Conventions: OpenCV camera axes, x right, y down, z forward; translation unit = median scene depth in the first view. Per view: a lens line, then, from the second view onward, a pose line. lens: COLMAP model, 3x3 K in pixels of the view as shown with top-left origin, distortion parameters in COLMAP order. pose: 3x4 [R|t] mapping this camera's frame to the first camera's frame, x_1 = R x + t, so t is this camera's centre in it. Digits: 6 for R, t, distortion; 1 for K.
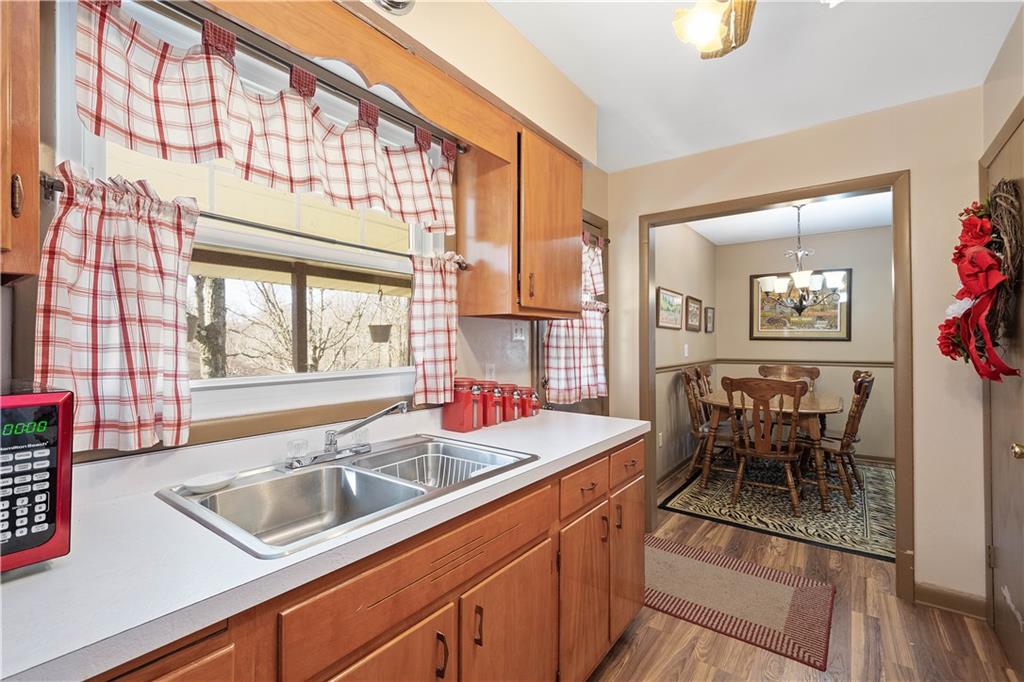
lens RADIAL K [[460.3, 0, 509.9], [0, 460.3, 337.4], [0, 0, 1]] dist [0.015723, -0.000542]
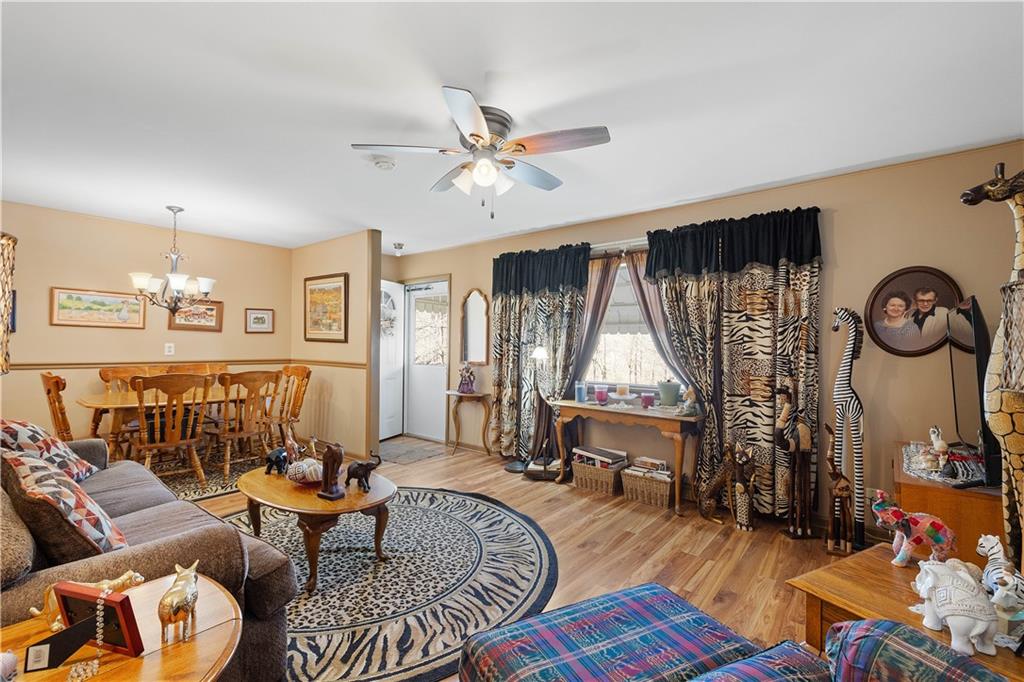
lens RADIAL K [[460.3, 0, 512.6], [0, 460.3, 342.4], [0, 0, 1]] dist [0.015723, -0.000542]
pose [[0.999239, 0.015476, -0.035796, 1.802103], [-0.015284, 0.999867, 0.005643, -0.006861], [0.035878, -0.005092, 0.999343, -0.049259]]
